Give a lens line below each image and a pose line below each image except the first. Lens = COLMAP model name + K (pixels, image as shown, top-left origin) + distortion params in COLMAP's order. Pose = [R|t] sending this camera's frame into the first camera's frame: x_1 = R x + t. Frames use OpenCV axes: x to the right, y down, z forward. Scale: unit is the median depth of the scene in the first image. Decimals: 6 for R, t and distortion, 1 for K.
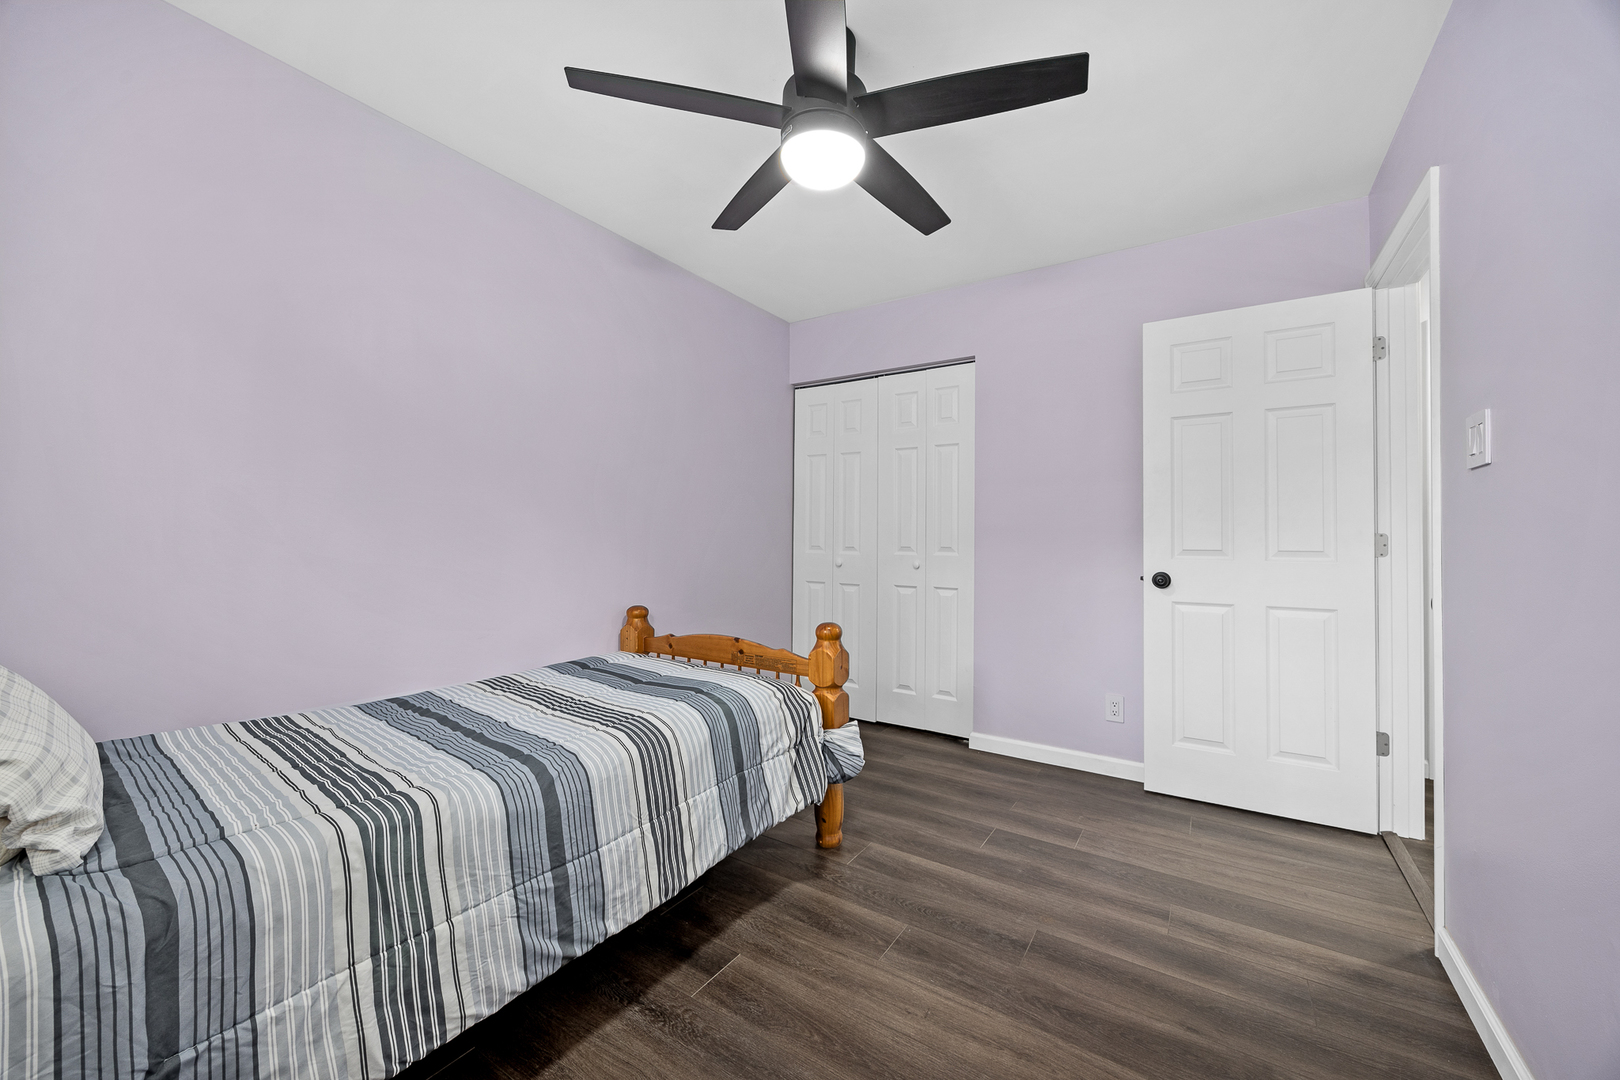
lens RADIAL K [[621.9, 0, 808.3], [0, 621.9, 554.0], [0, 0, 1]] dist [-0.002842, 0.000171]
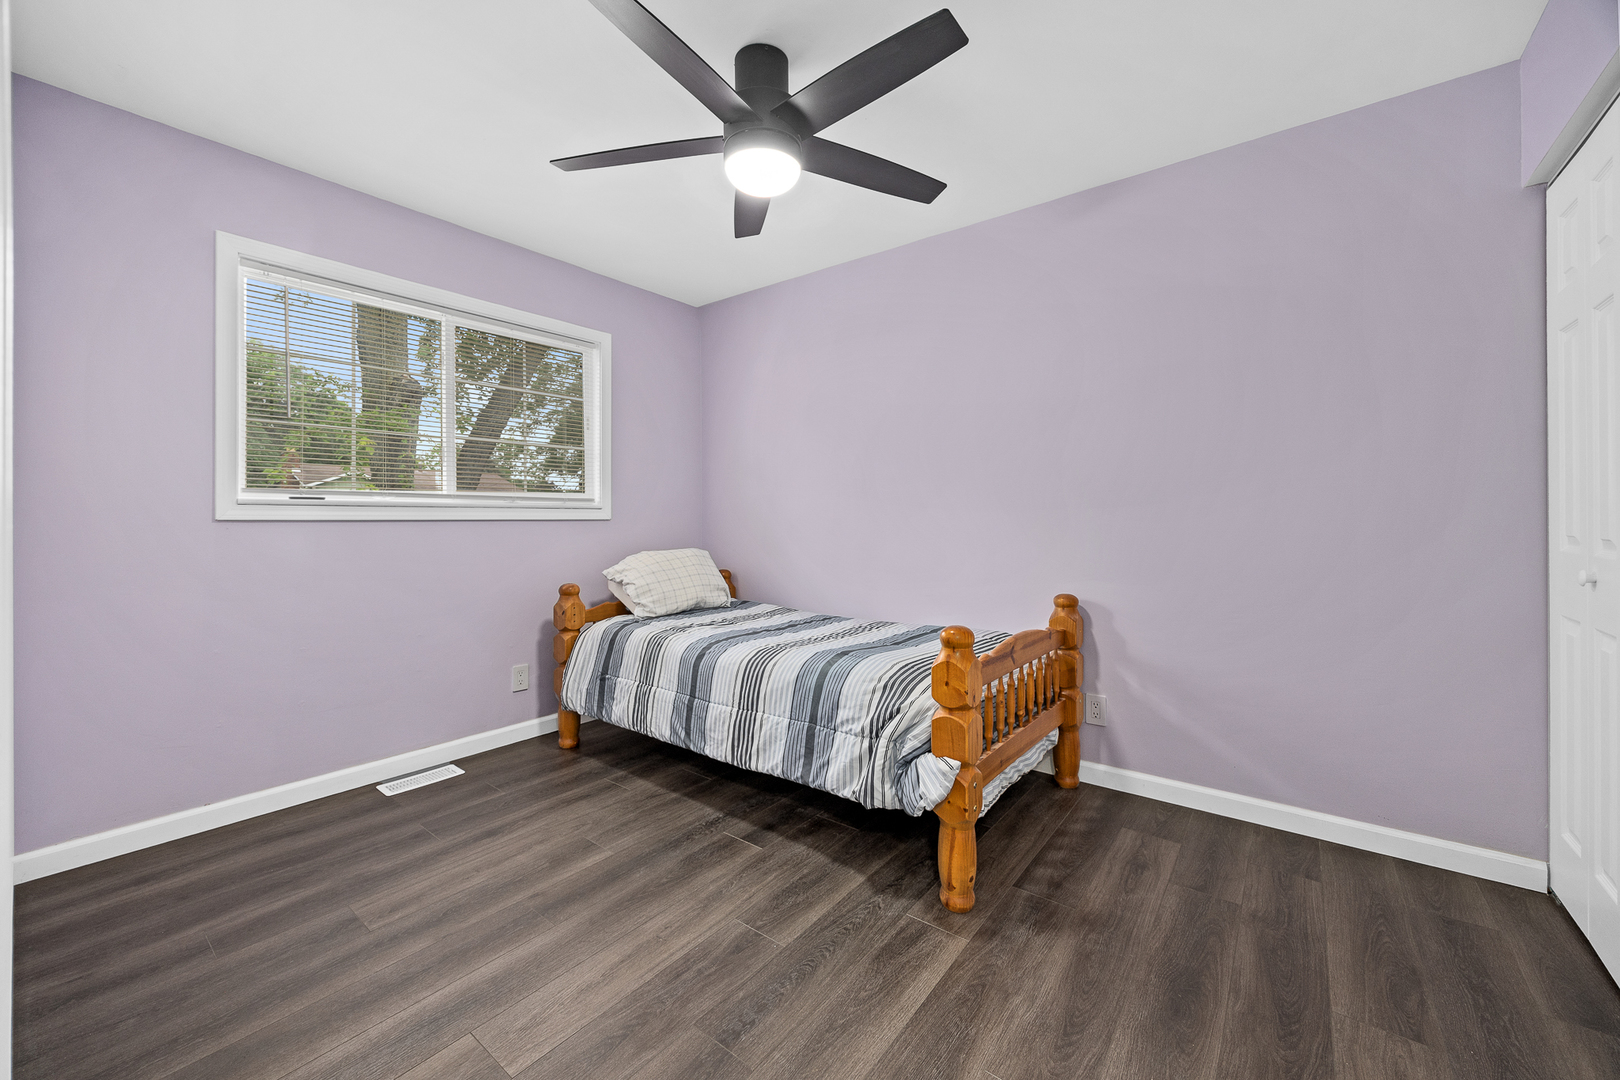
lens RADIAL K [[621.9, 0, 808.3], [0, 621.9, 554.0], [0, 0, 1]] dist [-0.002842, 0.000171]
pose [[-0.081637, 0.045926, -0.995603, 1.160762], [-0.026858, 0.998474, 0.048261, -0.017904], [0.996300, 0.030680, -0.080279, 1.229326]]
